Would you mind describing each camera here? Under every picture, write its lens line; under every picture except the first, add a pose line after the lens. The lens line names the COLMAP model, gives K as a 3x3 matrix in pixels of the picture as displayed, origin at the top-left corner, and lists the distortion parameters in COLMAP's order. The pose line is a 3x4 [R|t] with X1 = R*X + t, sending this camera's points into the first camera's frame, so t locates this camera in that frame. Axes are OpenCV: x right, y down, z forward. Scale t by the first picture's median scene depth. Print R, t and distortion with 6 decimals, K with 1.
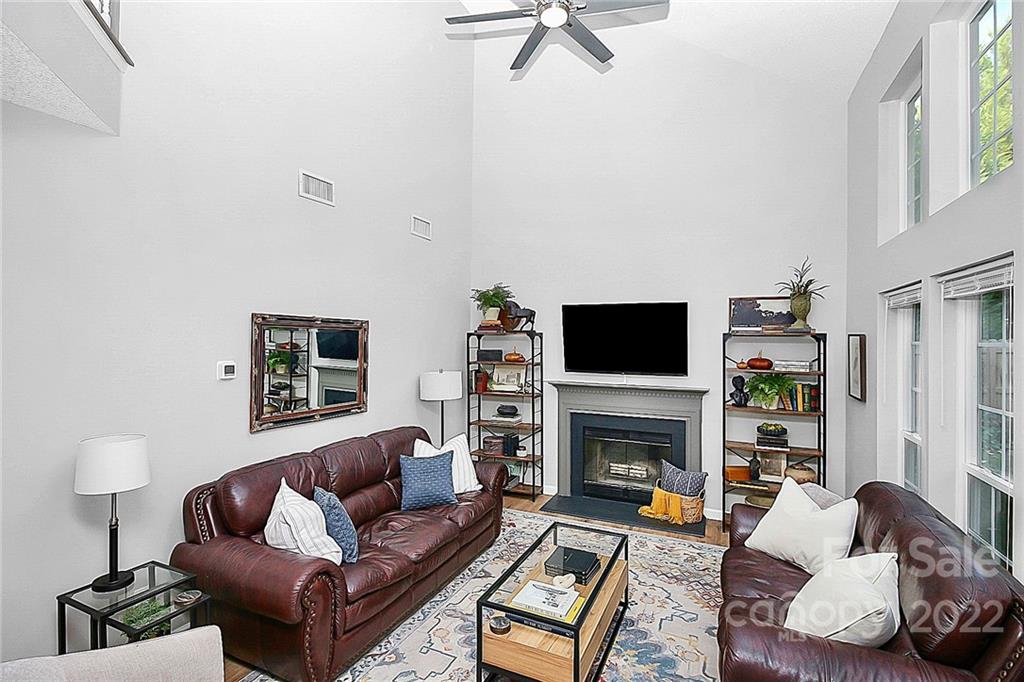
lens RADIAL K [[481.5, 0, 509.2], [0, 481.5, 337.3], [0, 0, 1]] dist [-0.001770, -0.001563]
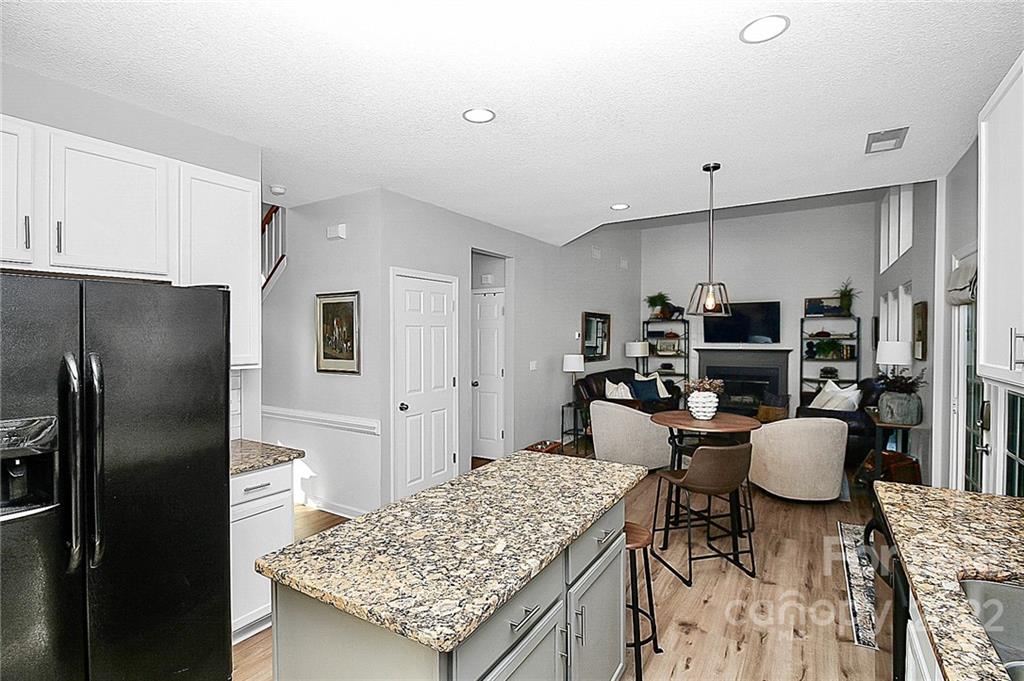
lens RADIAL K [[481.5, 0, 502.6], [0, 481.5, 345.1], [0, 0, 1]] dist [-0.001770, -0.001563]
pose [[0.989316, -0.007112, -0.145610, -0.395958], [0.010071, 0.999757, 0.019592, 0.045300], [0.145436, -0.020849, 0.989148, -0.937181]]
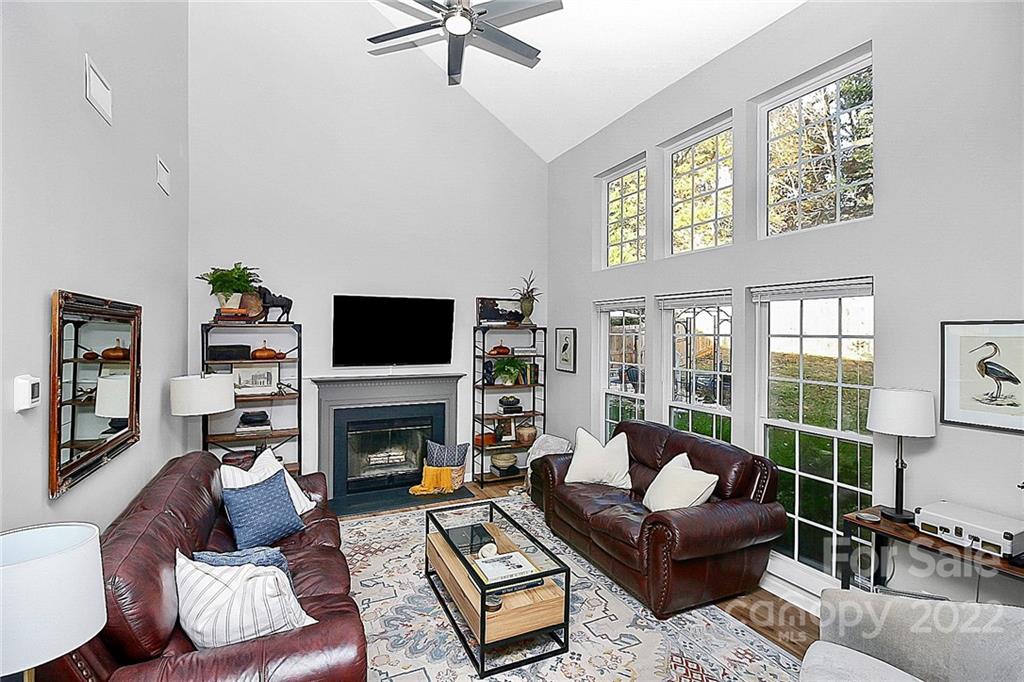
lens RADIAL K [[481.5, 0, 504.9], [0, 481.5, 334.1], [0, 0, 1]] dist [-0.001770, -0.001563]
pose [[0.642504, -0.007576, 0.766245, -0.428952], [-0.002413, 0.999926, 0.011910, -0.003910], [-0.766279, -0.009501, 0.642438, 0.160188]]
